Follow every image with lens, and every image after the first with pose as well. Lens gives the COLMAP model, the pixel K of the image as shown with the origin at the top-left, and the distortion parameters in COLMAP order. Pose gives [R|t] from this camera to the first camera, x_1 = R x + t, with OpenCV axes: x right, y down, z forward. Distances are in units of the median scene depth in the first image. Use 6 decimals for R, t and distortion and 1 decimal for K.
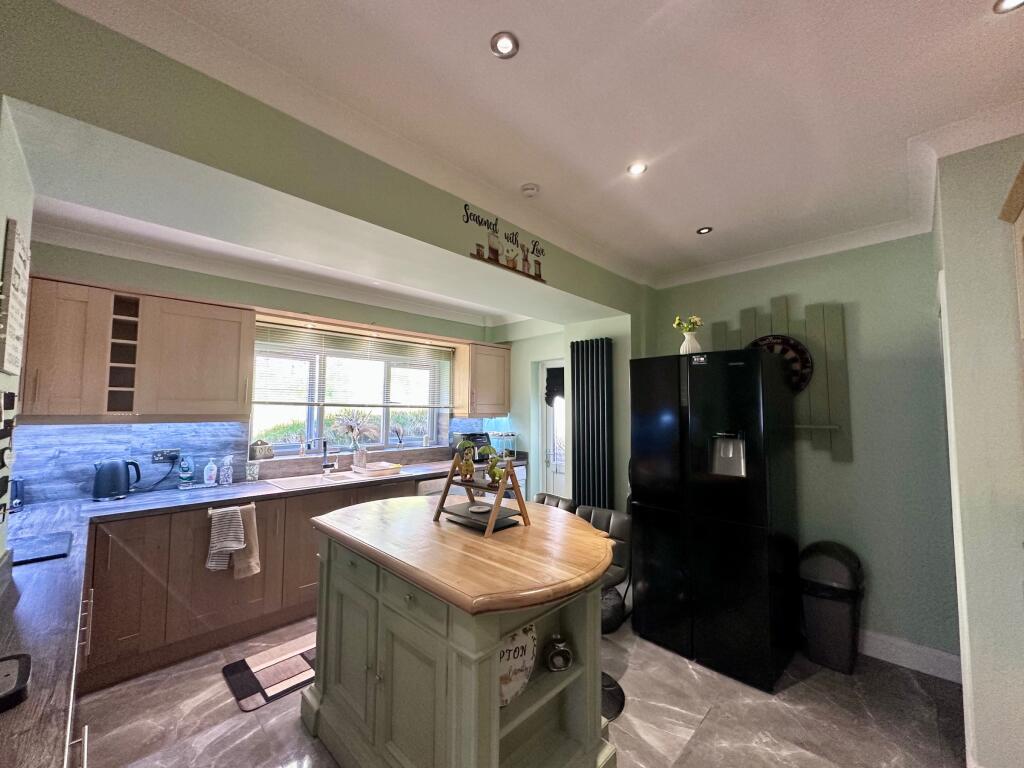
lens RADIAL K [[408.3, 0, 512.0], [0, 408.3, 384.0], [0, 0, 1]] dist [-0.007455, 0.002221]
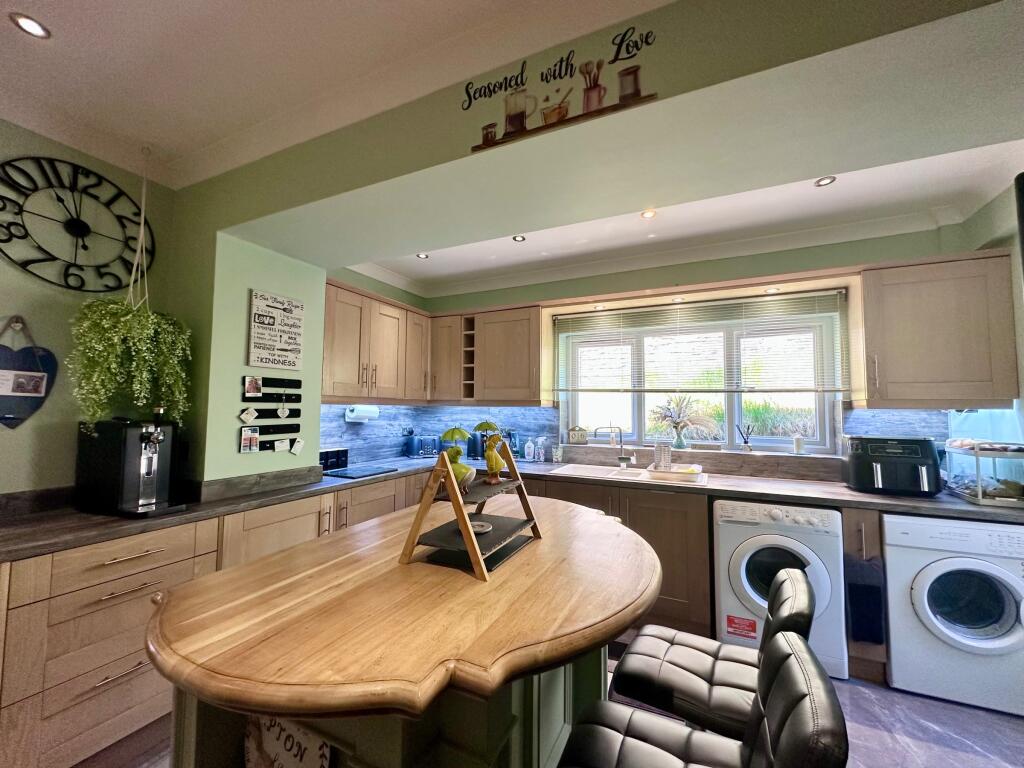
lens RADIAL K [[408.3, 0, 512.0], [0, 408.3, 384.0], [0, 0, 1]] dist [-0.007455, 0.002221]
pose [[0.322104, -0.057133, -0.944979, 0.451387], [0.051562, 0.997754, -0.042748, 0.089839], [0.945299, -0.034956, 0.324327, 0.687075]]
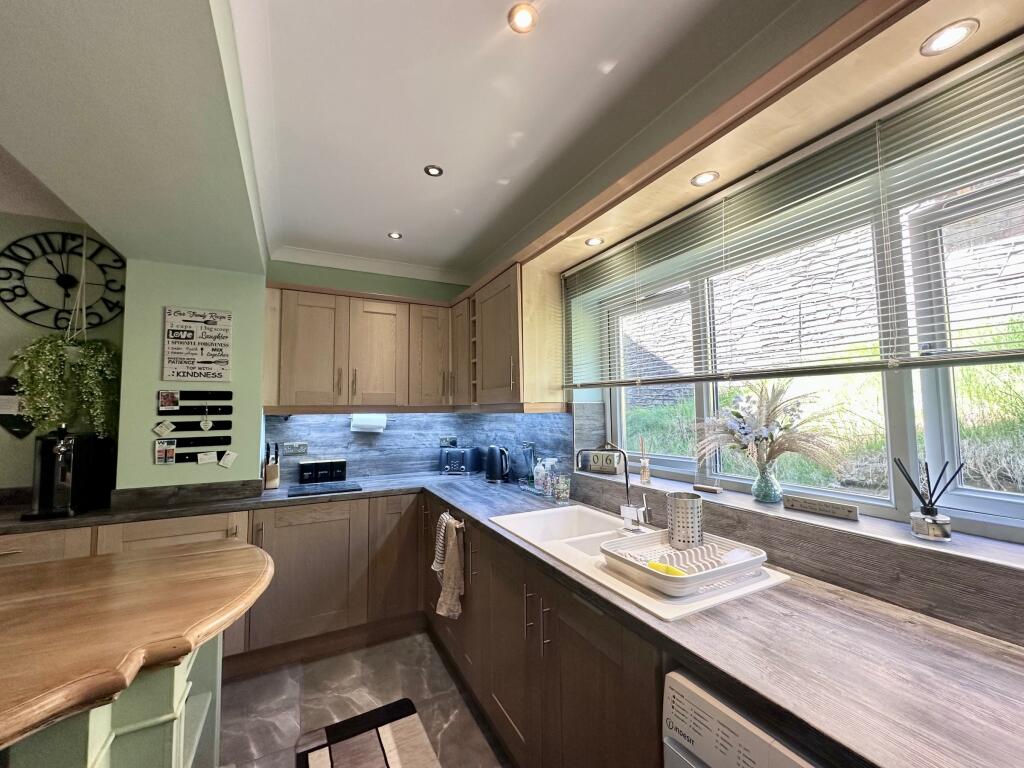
lens RADIAL K [[408.3, 0, 512.0], [0, 408.3, 384.0], [0, 0, 1]] dist [-0.007455, 0.002221]
pose [[-0.307438, -0.060356, -0.949652, 0.068829], [0.067815, 0.994059, -0.085132, 0.122053], [0.949149, -0.090574, -0.301518, 1.450182]]
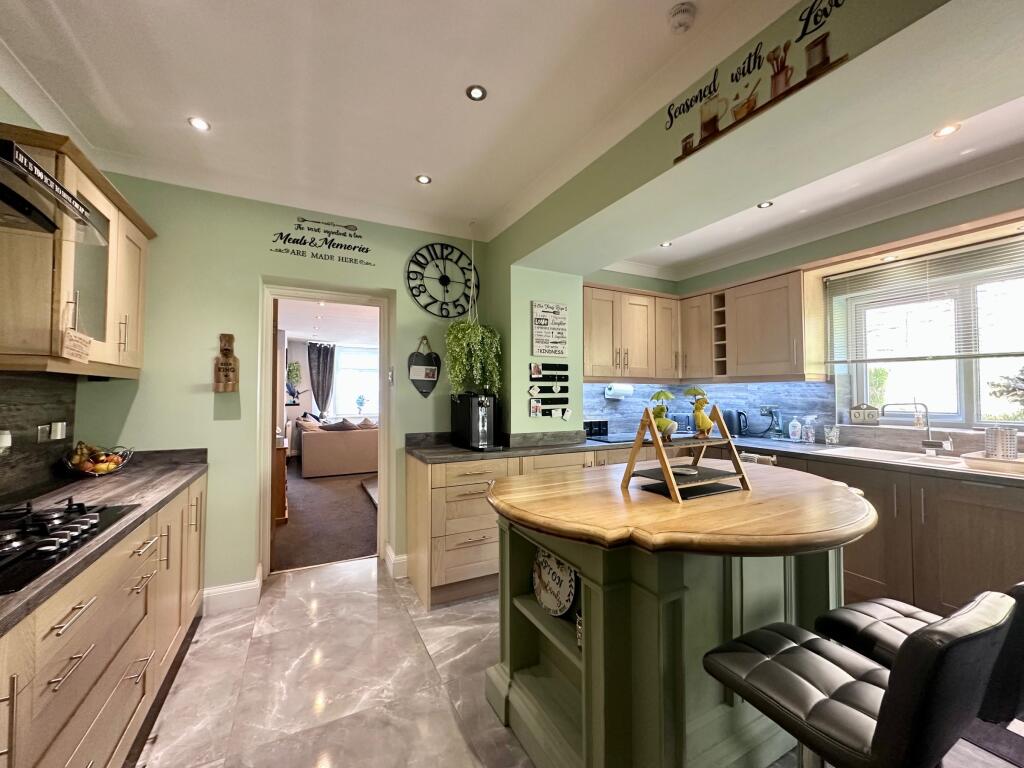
lens RADIAL K [[408.3, 0, 512.0], [0, 408.3, 384.0], [0, 0, 1]] dist [-0.007455, 0.002221]
pose [[-0.317691, -0.024187, -0.947886, 0.638864], [0.059520, 0.997194, -0.045394, 0.122434], [0.946324, -0.070839, -0.315360, 0.761773]]
